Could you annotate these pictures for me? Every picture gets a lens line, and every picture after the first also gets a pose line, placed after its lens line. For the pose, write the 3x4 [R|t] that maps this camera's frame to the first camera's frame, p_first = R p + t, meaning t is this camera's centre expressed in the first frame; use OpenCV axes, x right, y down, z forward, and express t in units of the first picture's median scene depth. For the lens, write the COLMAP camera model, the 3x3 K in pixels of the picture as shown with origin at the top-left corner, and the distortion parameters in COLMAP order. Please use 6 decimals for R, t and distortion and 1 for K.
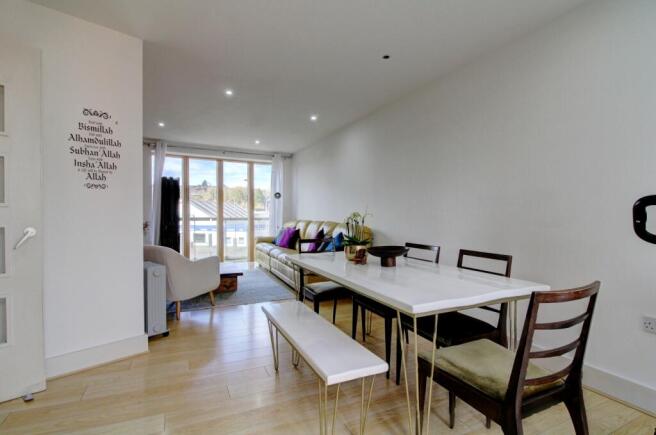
lens RADIAL K [[303.6, 0, 328.6], [0, 303.6, 216.8], [0, 0, 1]] dist [0.000289, 0.000086]
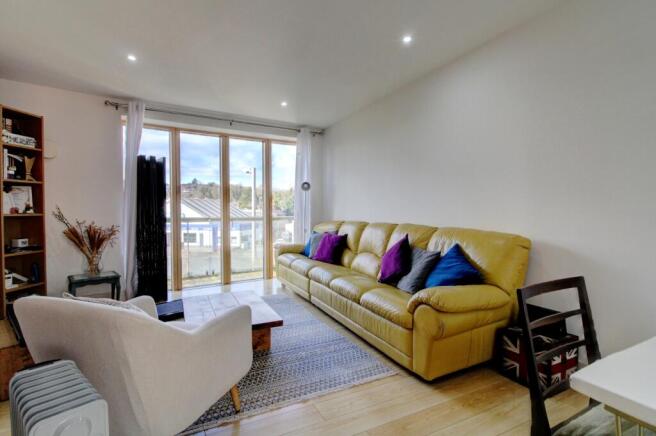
lens RADIAL K [[303.6, 0, 328.2], [0, 303.6, 217.5], [0, 0, 1]] dist [0.000289, 0.000086]
pose [[0.999649, -0.005493, 0.025918, -0.142022], [0.005272, 0.999949, 0.008575, -0.003256], [-0.025964, -0.008435, 0.999627, 0.302131]]
